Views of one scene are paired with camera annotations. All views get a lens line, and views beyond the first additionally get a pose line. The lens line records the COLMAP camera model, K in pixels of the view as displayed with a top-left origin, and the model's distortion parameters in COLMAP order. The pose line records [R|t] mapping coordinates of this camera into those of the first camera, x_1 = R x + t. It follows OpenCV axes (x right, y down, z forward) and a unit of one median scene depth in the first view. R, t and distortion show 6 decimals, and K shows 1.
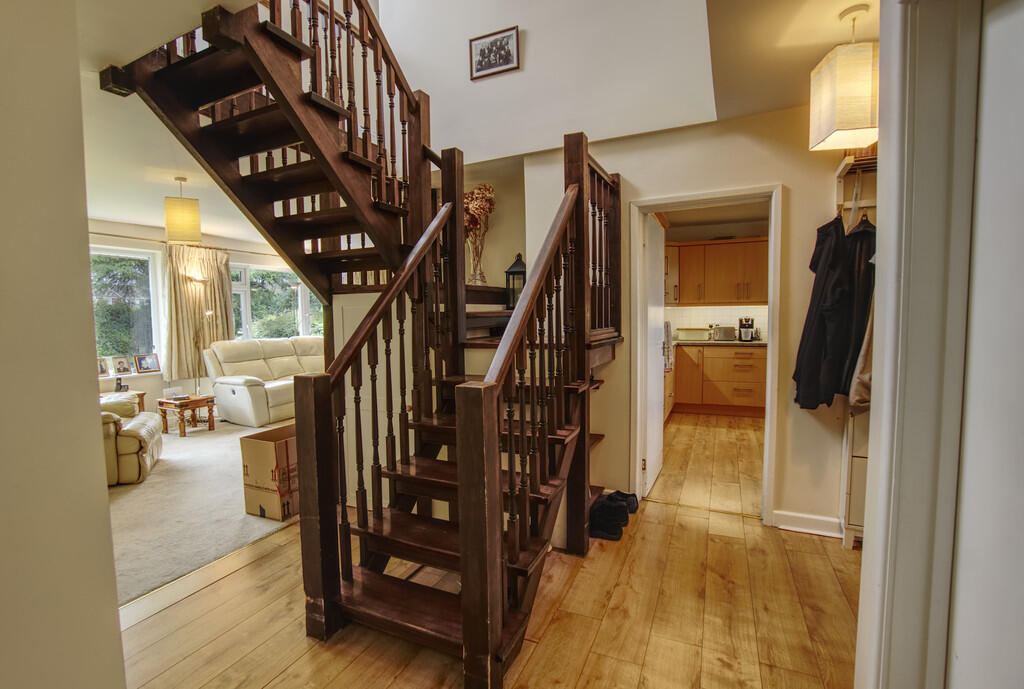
lens RADIAL K [[458.9, 0, 512.0], [0, 458.9, 344.5], [0, 0, 1]] dist [-0.055354, 0.020088]
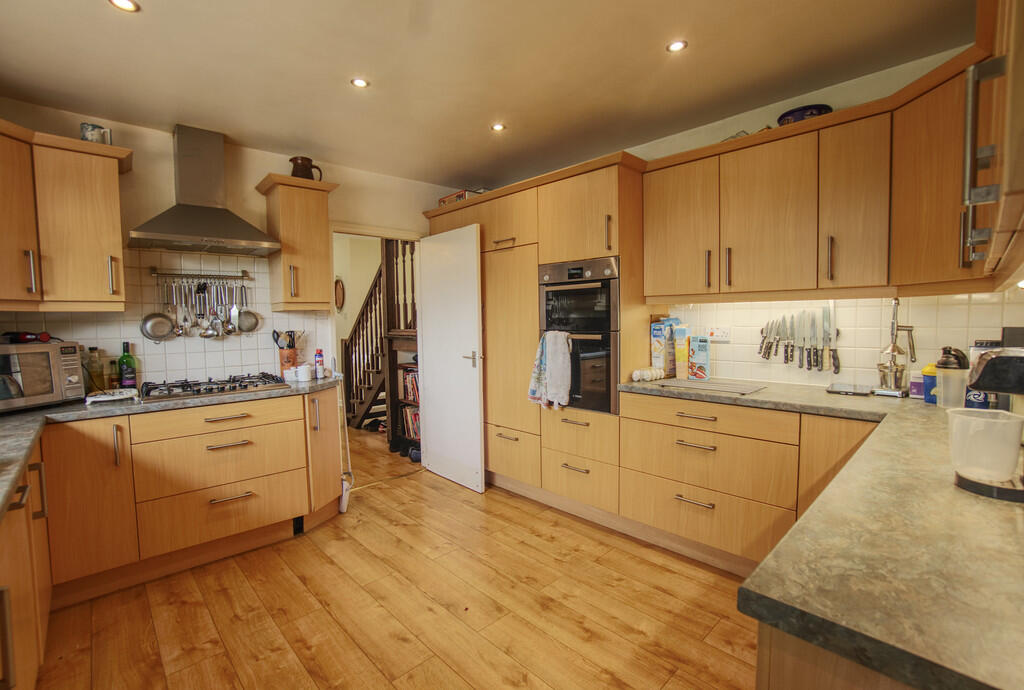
lens RADIAL K [[458.9, 0, 512.0], [0, 458.9, 345.0], [0, 0, 1]] dist [-0.055354, 0.020088]
pose [[-0.365632, 0.073799, -0.927829, 0.722953], [-0.041483, 0.994569, 0.095455, -0.067417], [0.929835, 0.073391, -0.360585, 0.877572]]
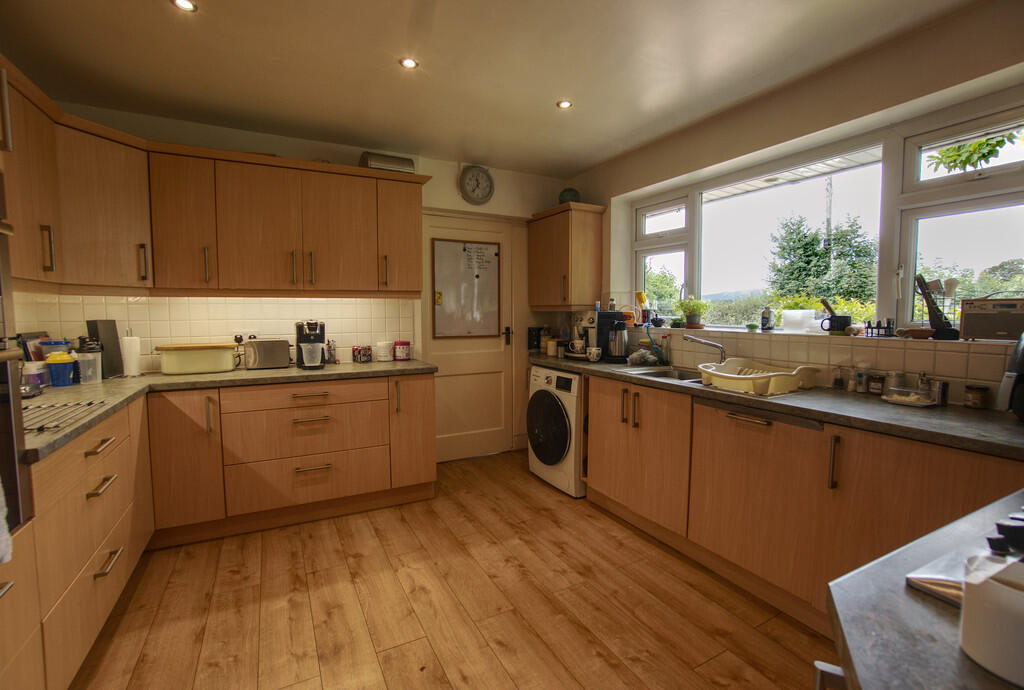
lens RADIAL K [[458.9, 0, 512.0], [0, 458.9, 345.0], [0, 0, 1]] dist [-0.055354, 0.020088]
pose [[0.601404, -0.042855, 0.797795, 0.248756], [0.045768, 0.998769, 0.019150, -0.032637], [-0.797633, 0.024996, 0.602624, 0.518281]]
